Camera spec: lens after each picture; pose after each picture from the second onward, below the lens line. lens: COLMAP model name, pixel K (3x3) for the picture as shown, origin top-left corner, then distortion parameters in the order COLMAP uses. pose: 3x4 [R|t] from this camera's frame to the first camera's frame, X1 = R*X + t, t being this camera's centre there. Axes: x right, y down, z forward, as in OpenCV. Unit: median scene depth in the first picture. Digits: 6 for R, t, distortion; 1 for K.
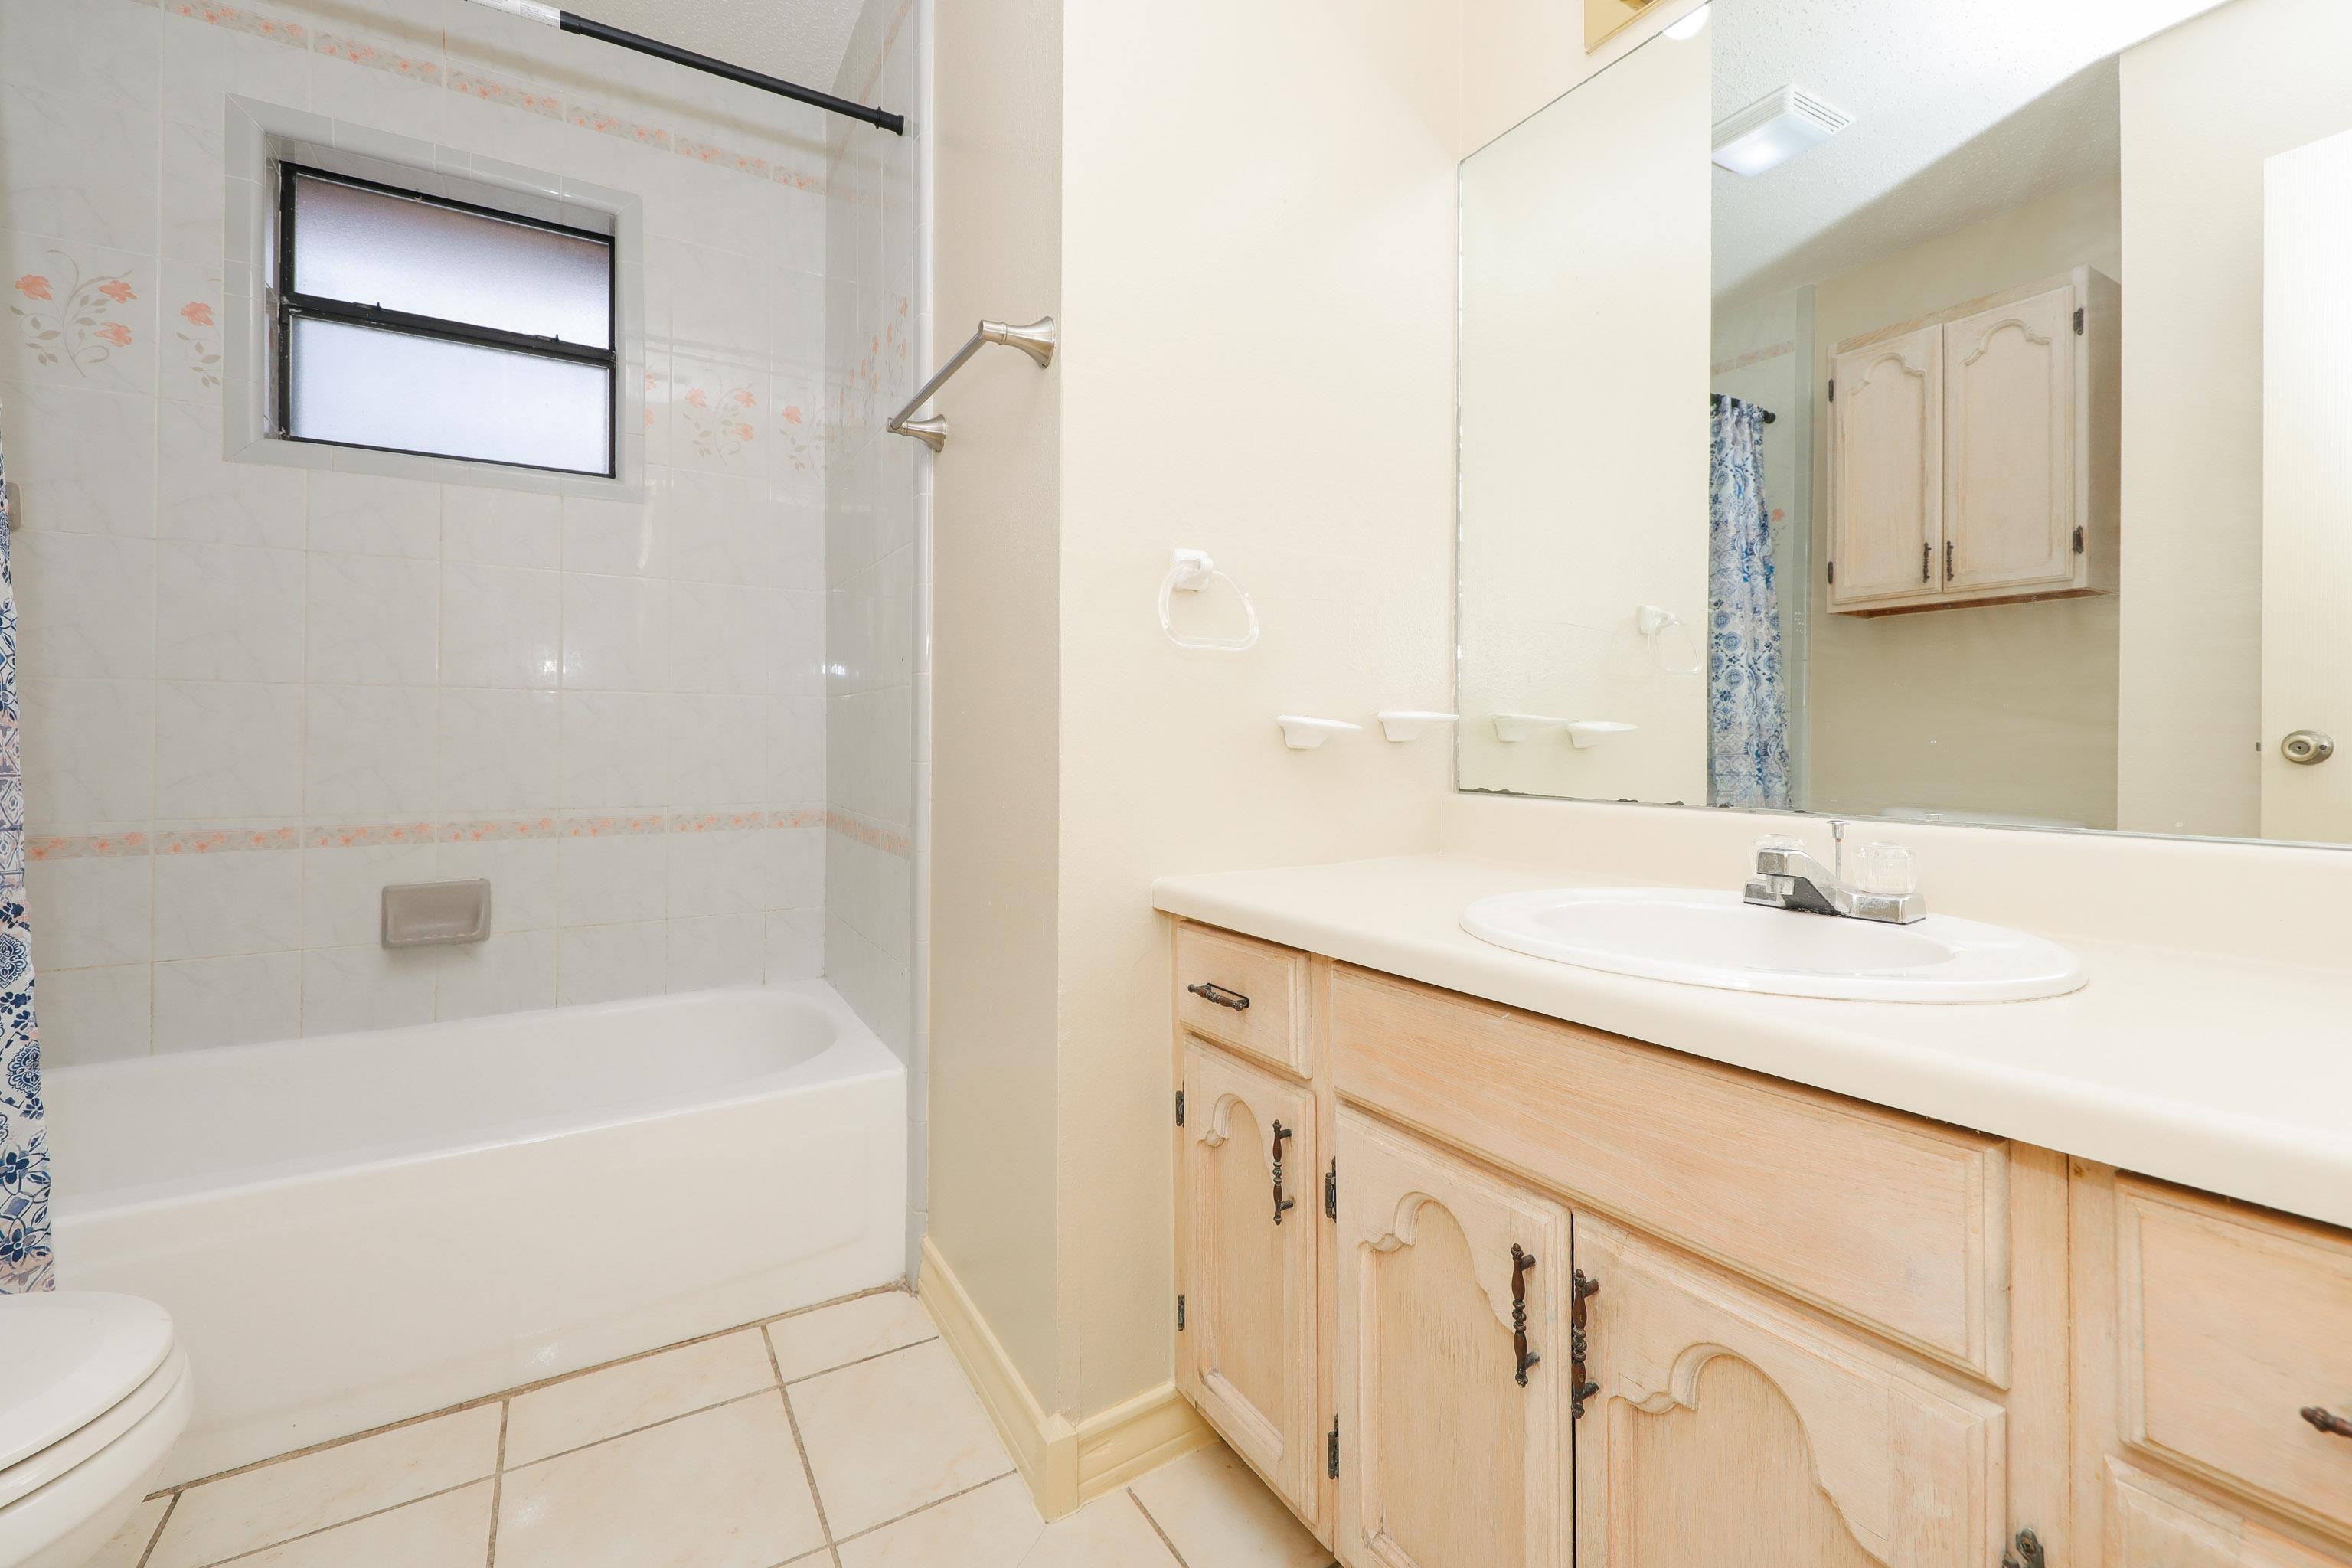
lens RADIAL K [[939.3, 0, 1173.3], [0, 939.3, 746.8], [0, 0, 1]] dist [0.013908, -0.006515]
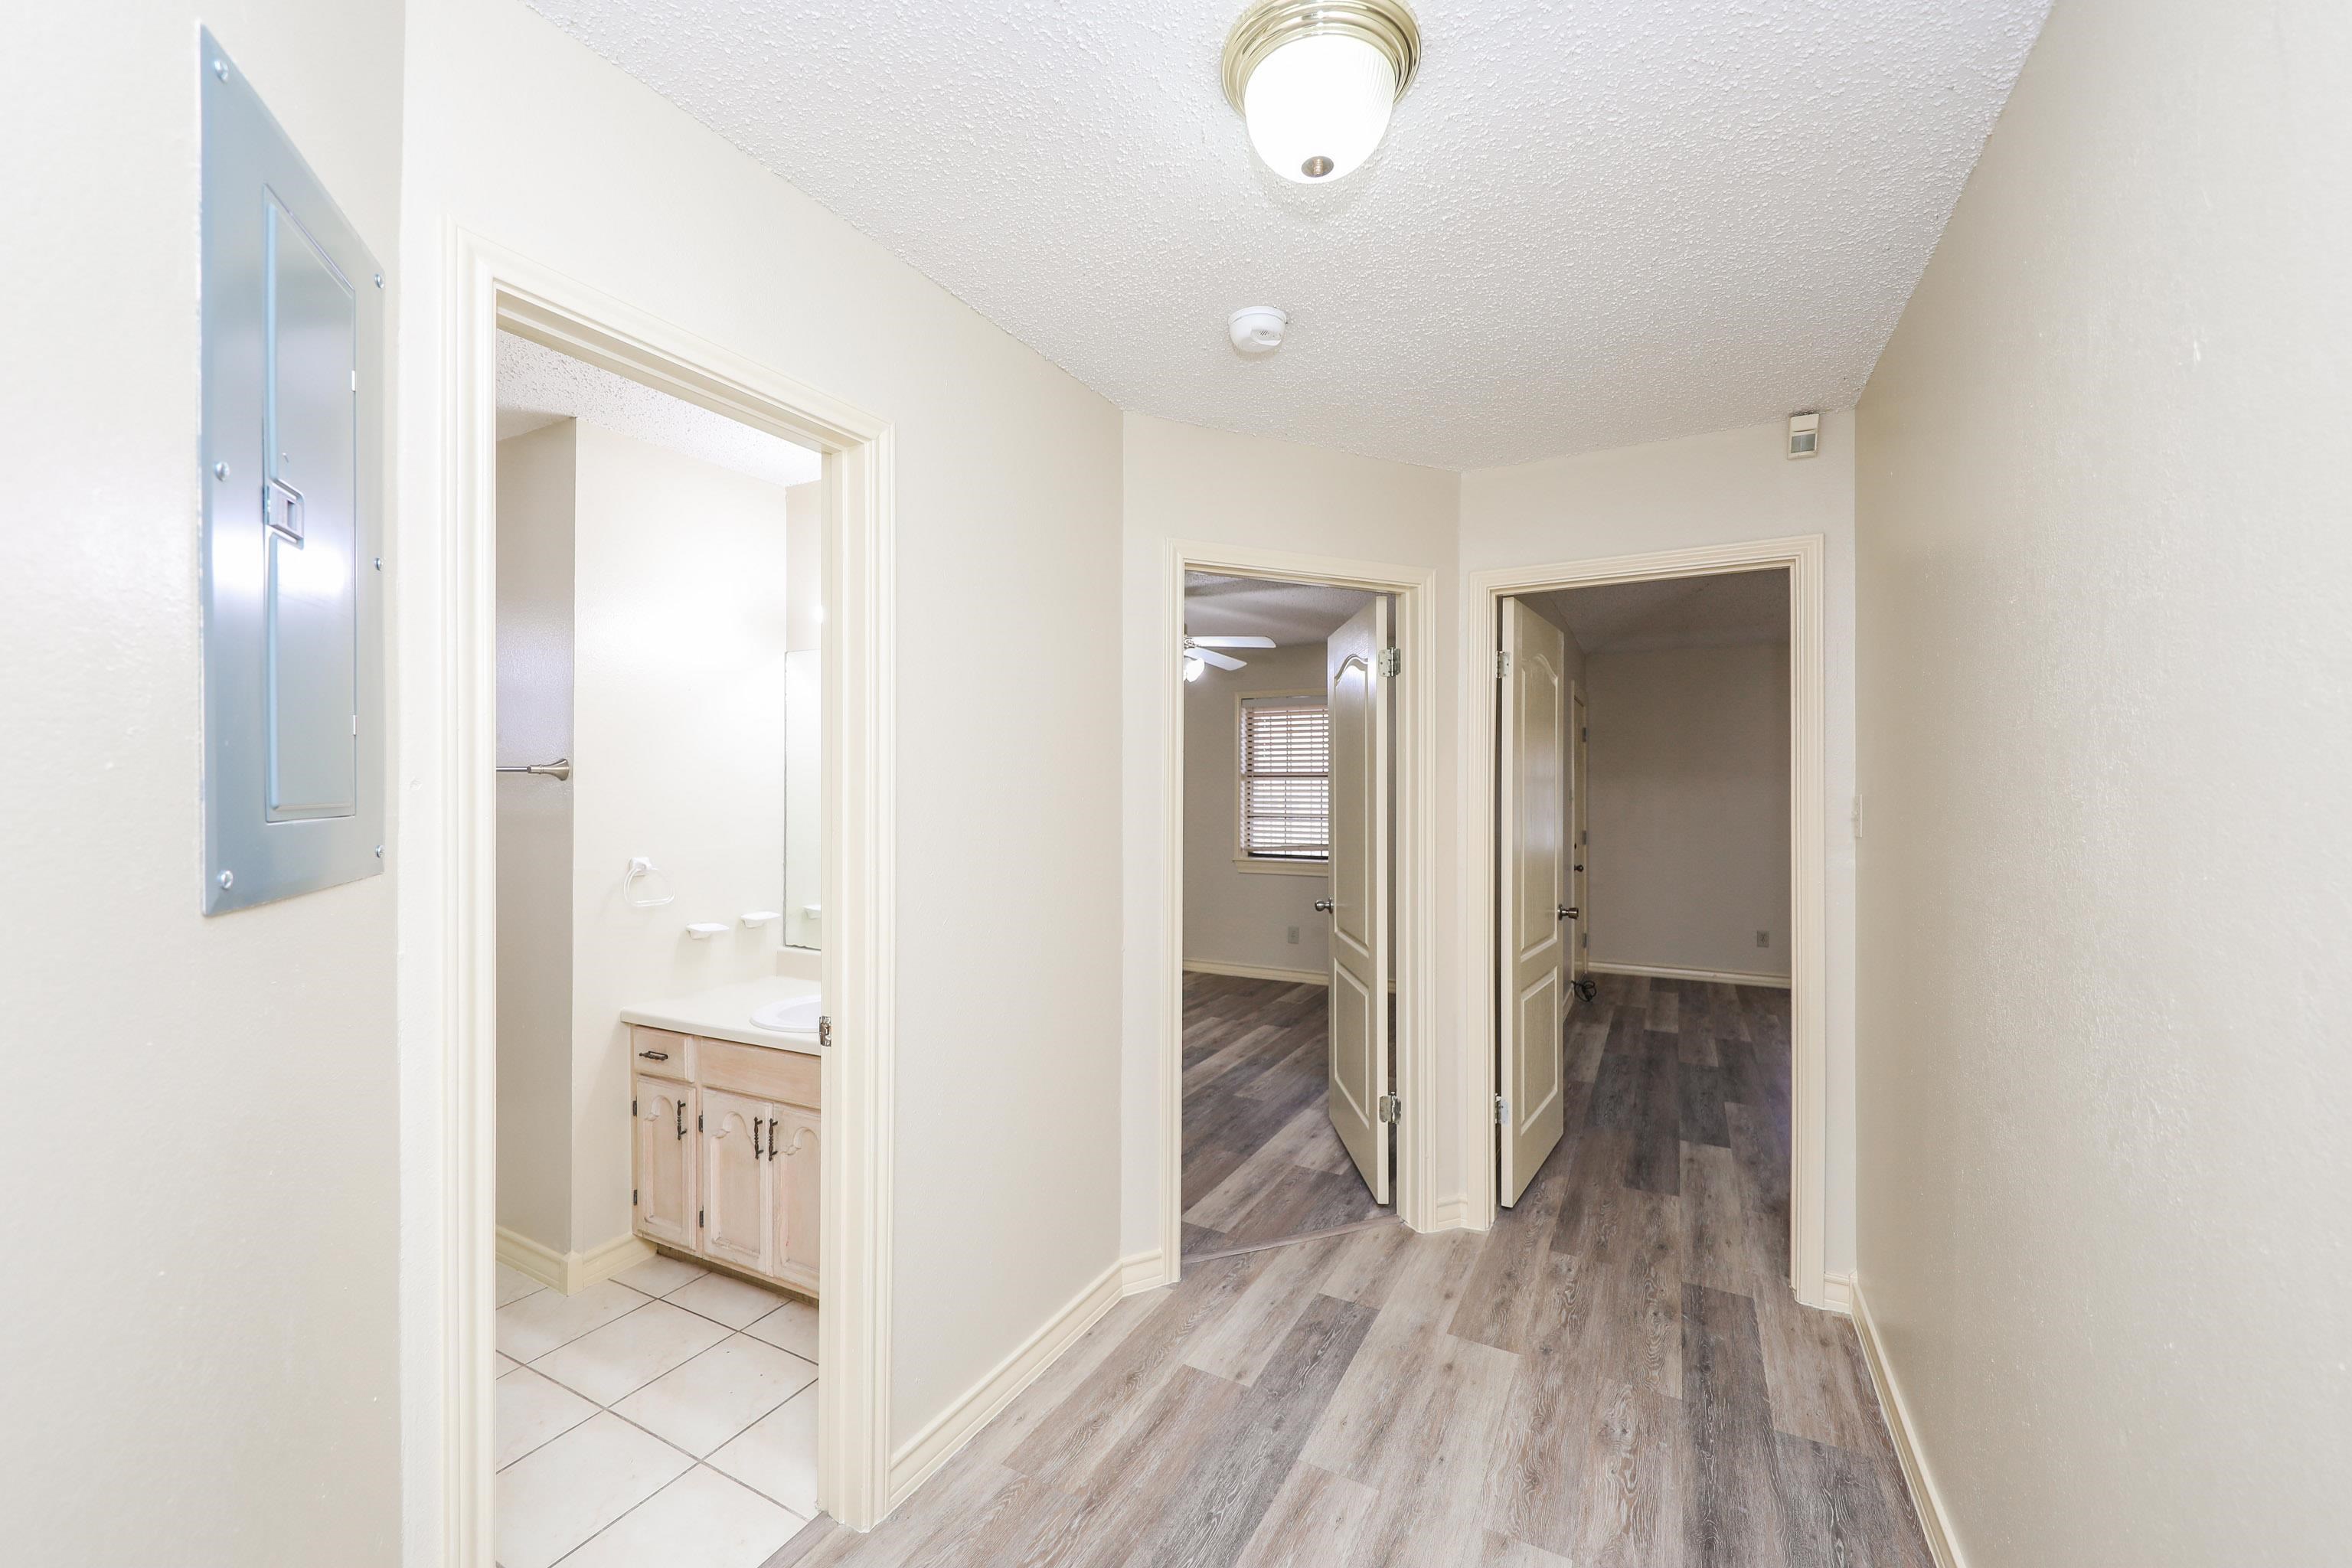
lens RADIAL K [[922.1, 0, 1173.1], [0, 922.1, 794.6], [0, 0, 1]] dist [0.013628, -0.006402]
pose [[0.862562, 0.000038, 0.505952, -0.005052], [0.000908, 0.999998, -0.001623, -0.425782], [-0.505951, 0.001859, 0.862560, -1.836530]]
